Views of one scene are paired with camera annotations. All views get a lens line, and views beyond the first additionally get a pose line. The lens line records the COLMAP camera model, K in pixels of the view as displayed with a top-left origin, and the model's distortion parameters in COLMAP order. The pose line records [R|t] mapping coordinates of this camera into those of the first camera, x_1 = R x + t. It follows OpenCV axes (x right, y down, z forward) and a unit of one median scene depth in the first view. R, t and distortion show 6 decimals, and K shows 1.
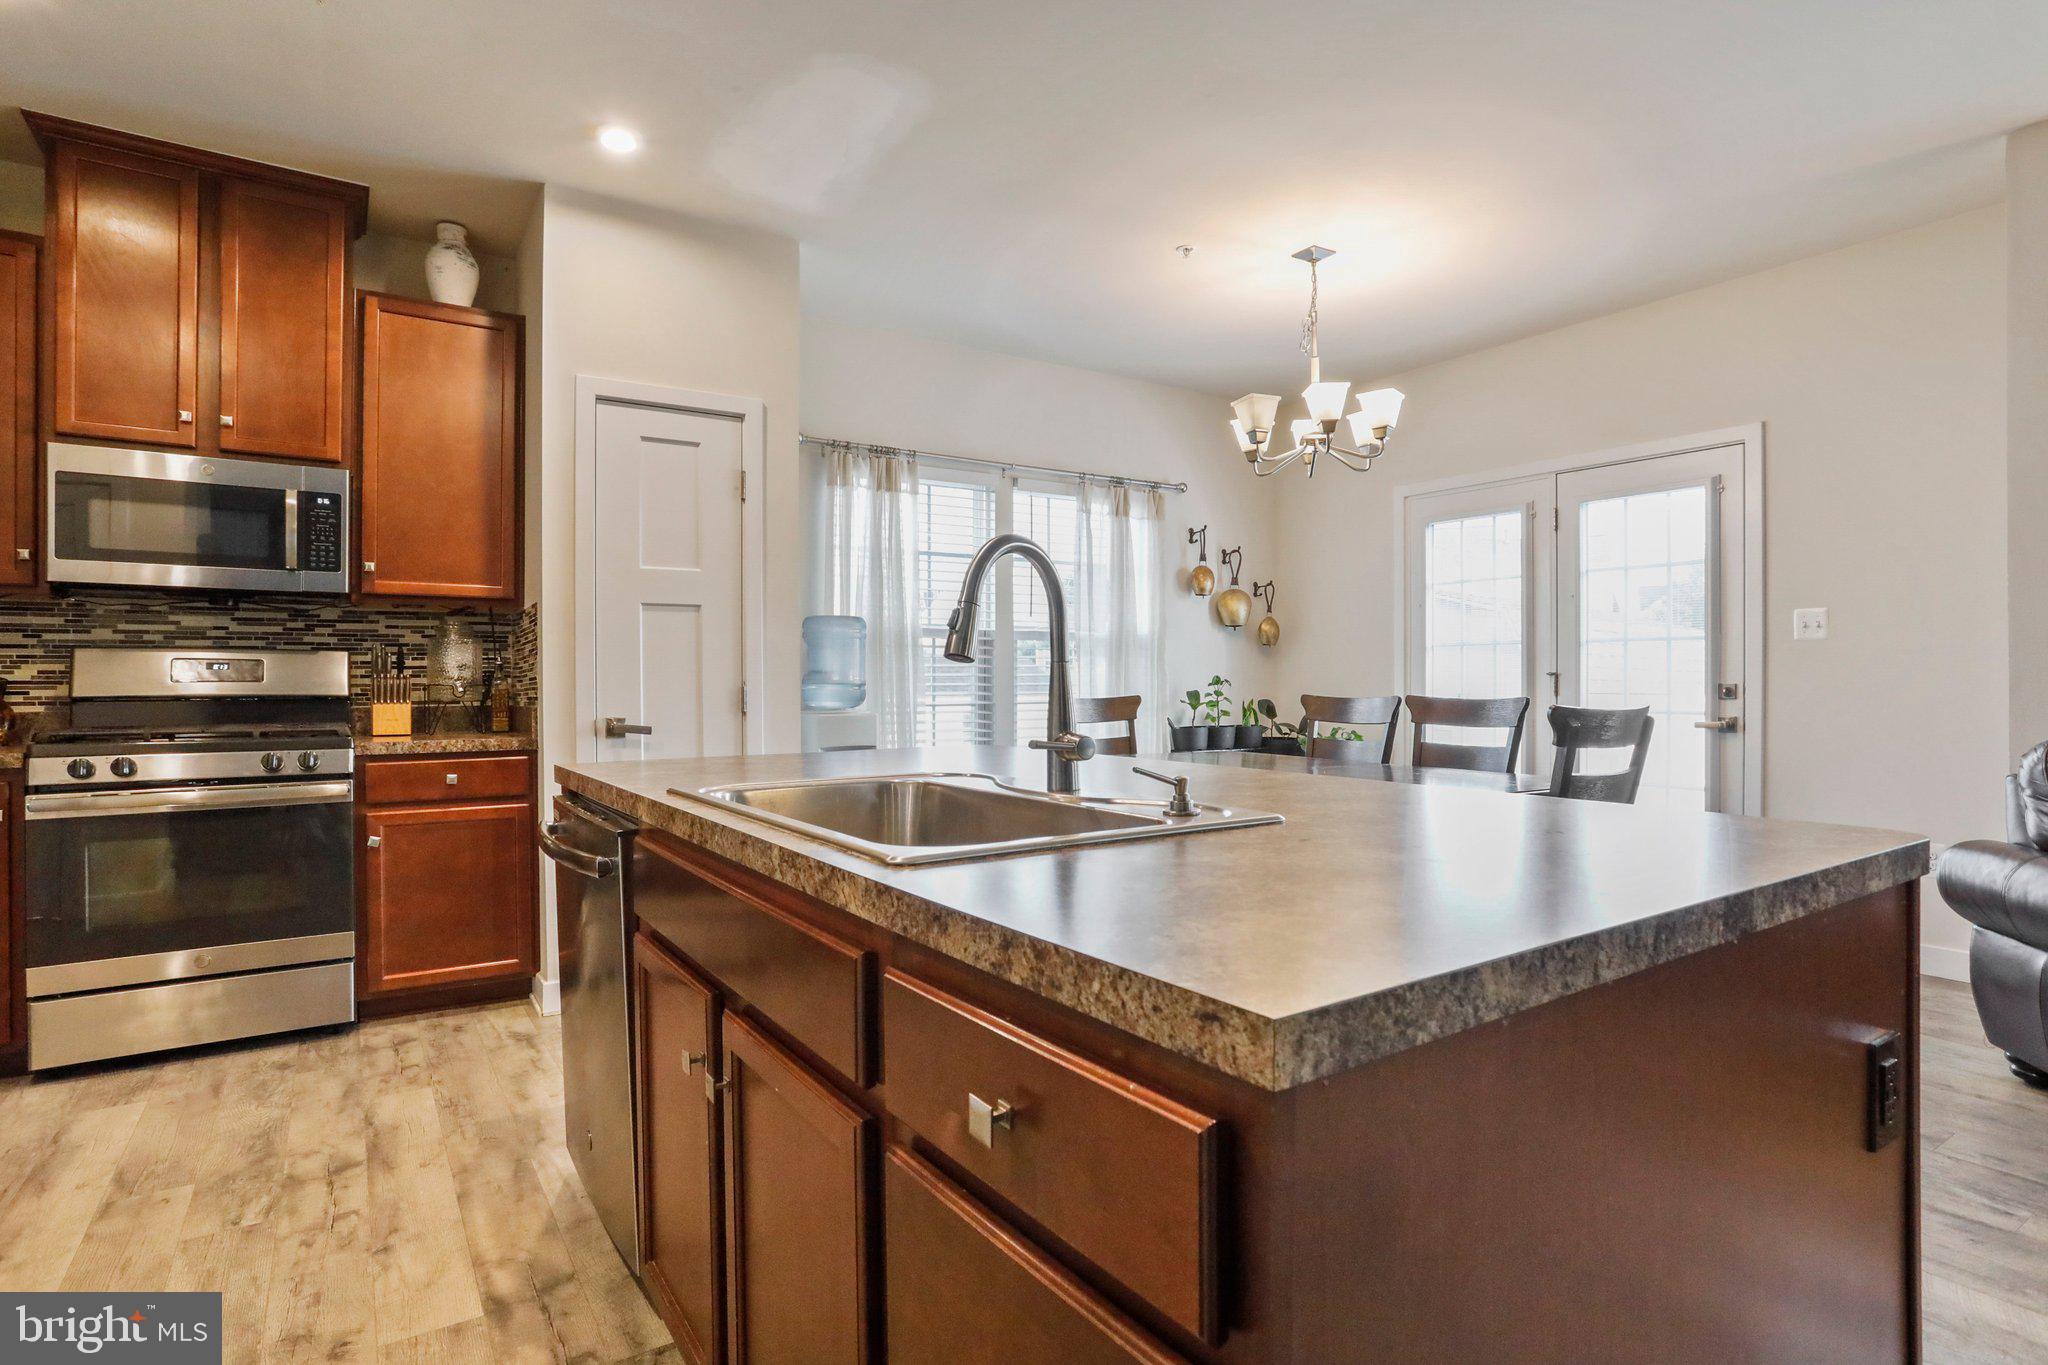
lens RADIAL K [[1040.4, 0, 992.7], [0, 1040.4, 700.6], [0, 0, 1]] dist [-0.028451, 0.006916]
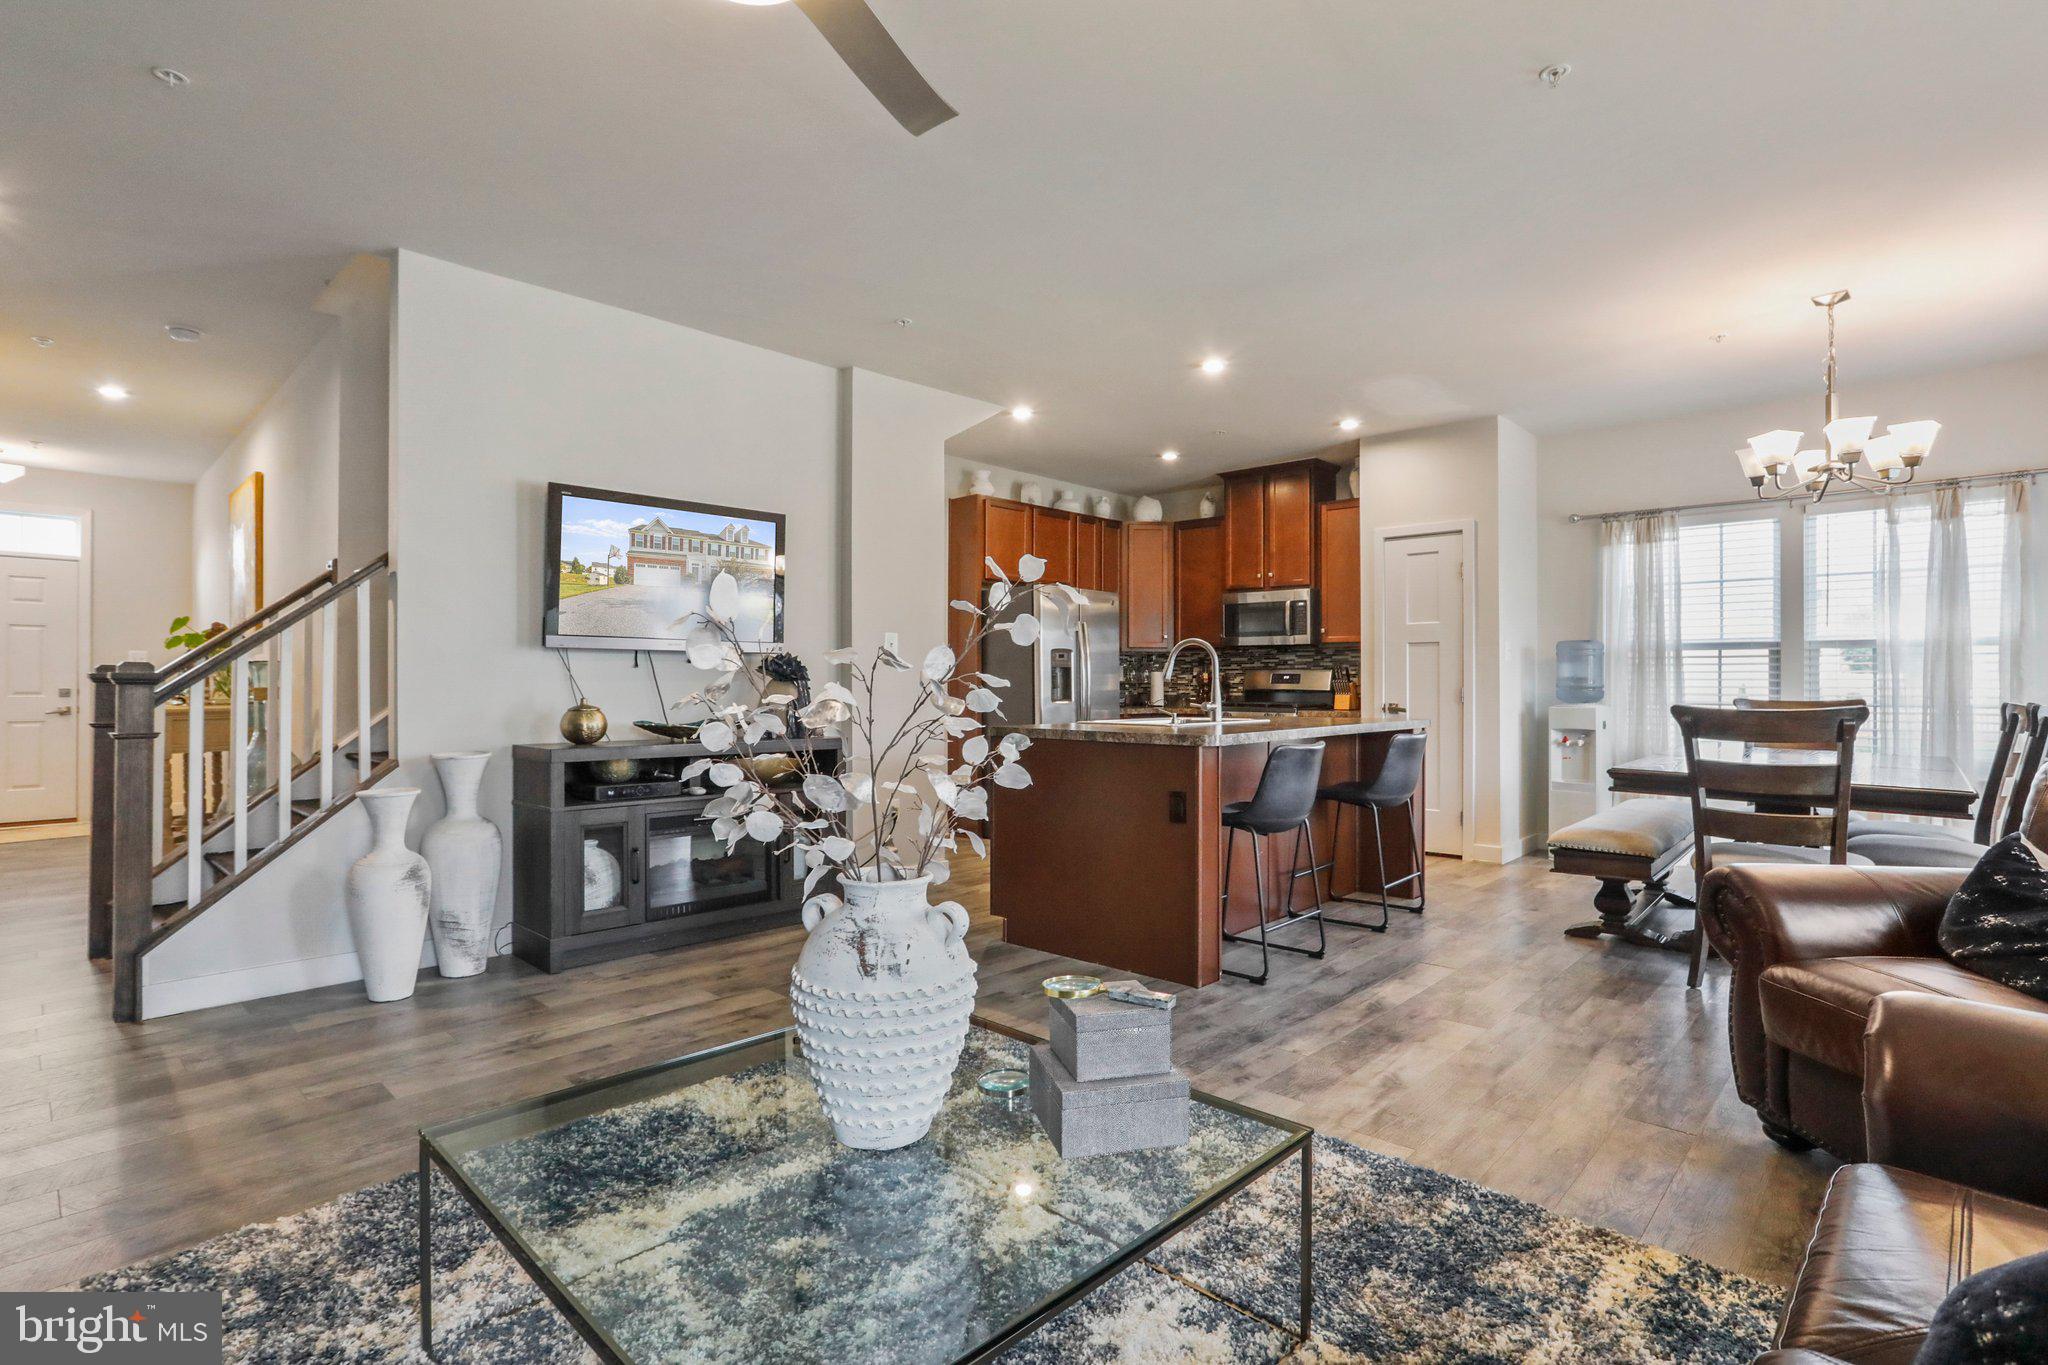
lens RADIAL K [[989.9, 0, 1060.0], [0, 989.9, 682.1], [0, 0, 1]] dist [-0.041549, 0.013884]
pose [[0.260066, 0.001575, -0.965590, 1.172979], [-0.020393, 0.999785, -0.003861, -0.003439], [0.965376, 0.020695, 0.260042, -0.060717]]
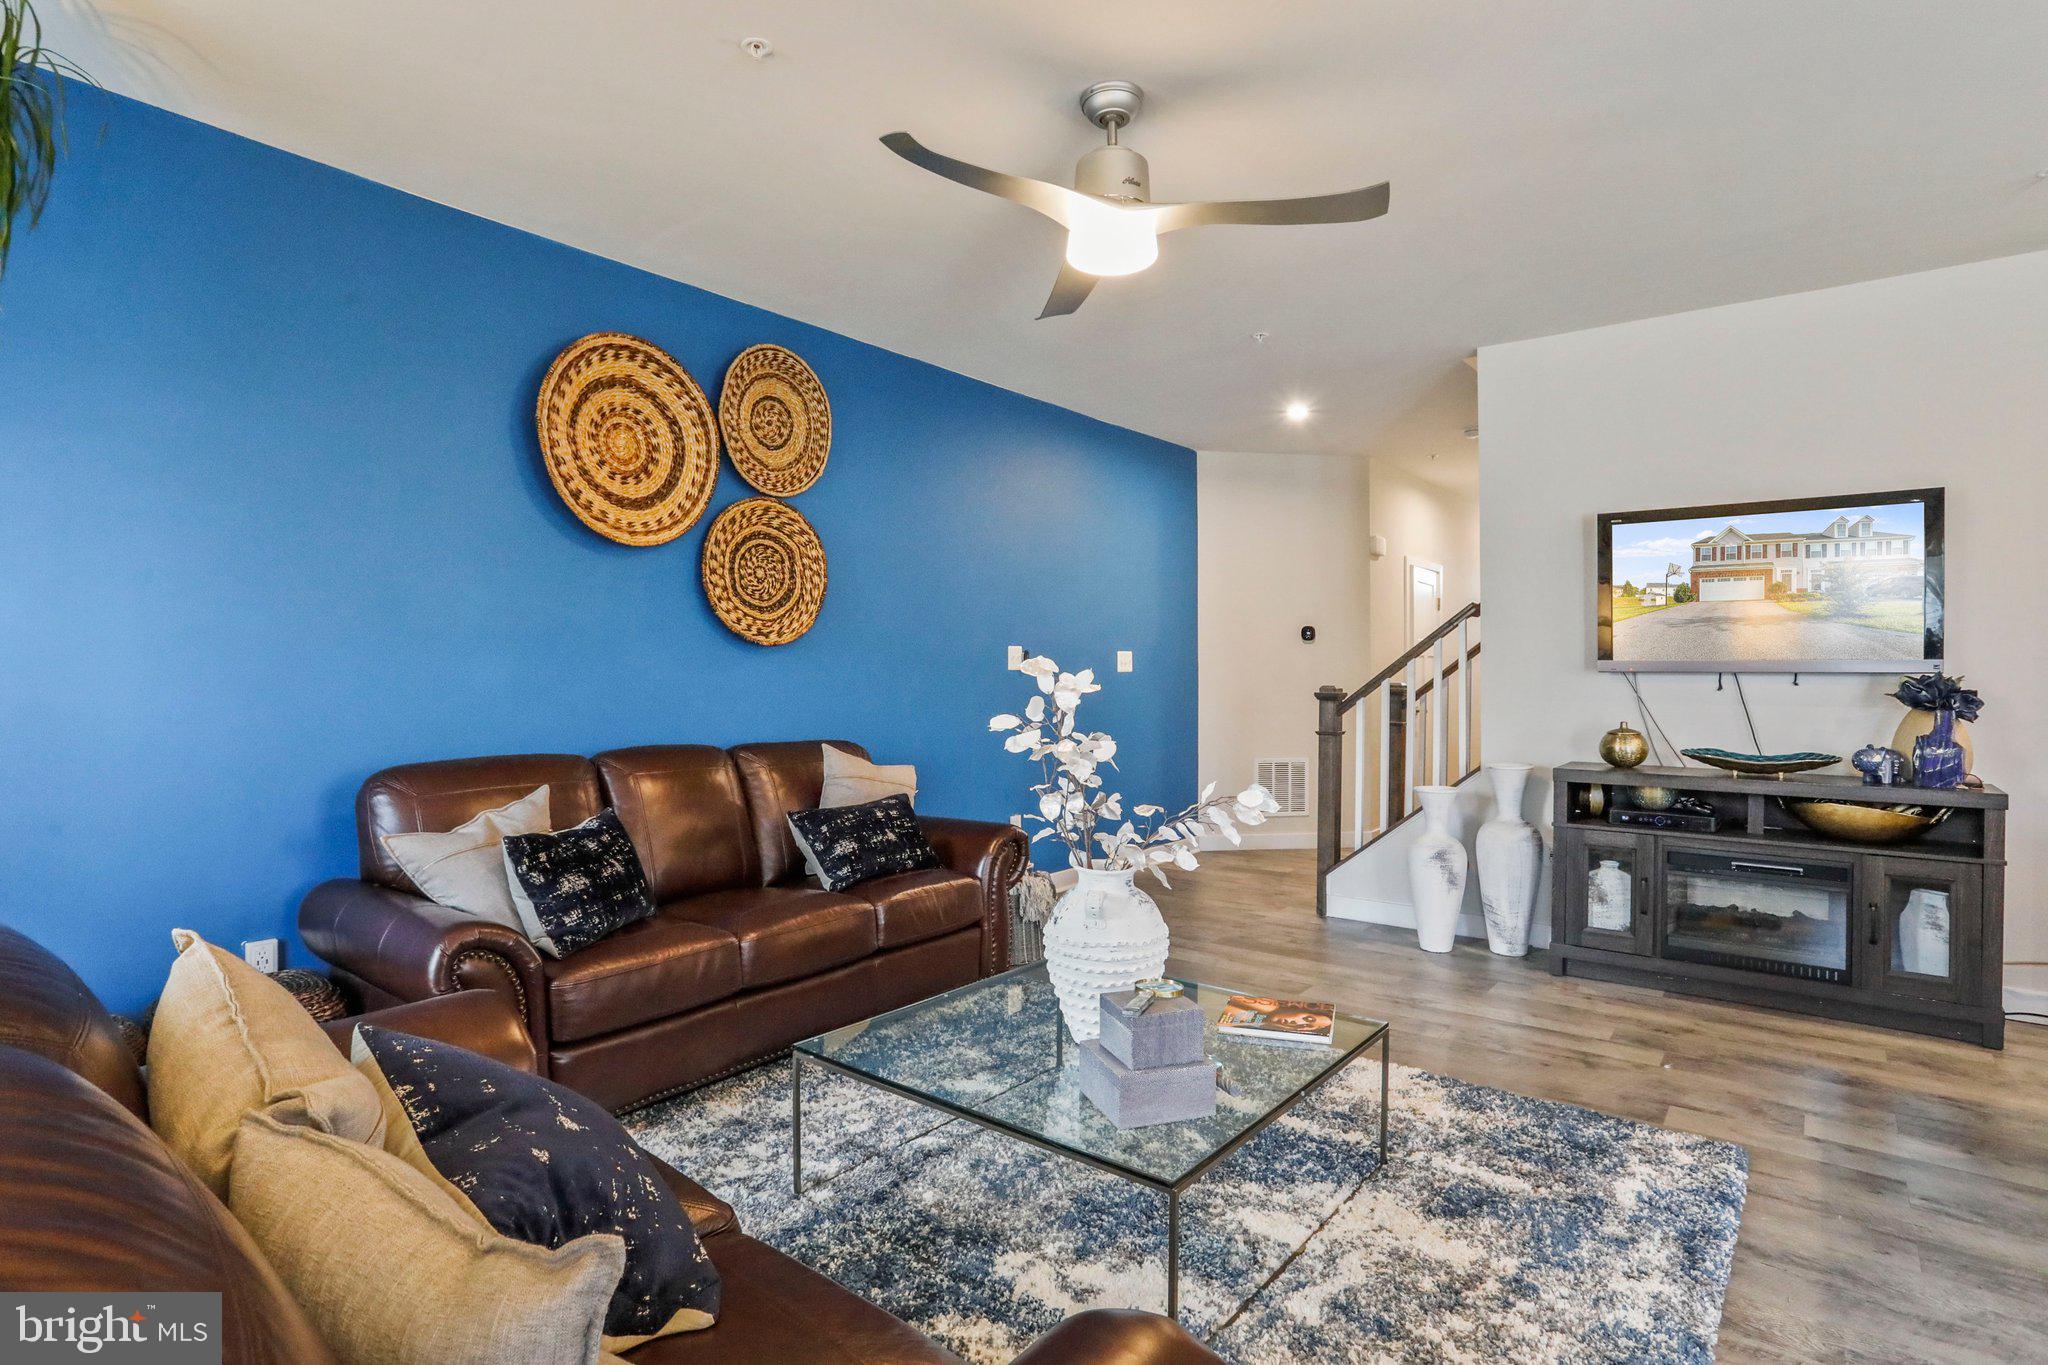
lens RADIAL K [[1040.4, 0, 999.2], [0, 1040.4, 671.2], [0, 0, 1]] dist [-0.028451, 0.006916]
pose [[-0.946799, 0.000379, -0.321824, 1.026010], [-0.007407, 0.999709, 0.022967, -0.055942], [0.321739, 0.024128, -0.946521, 0.567372]]
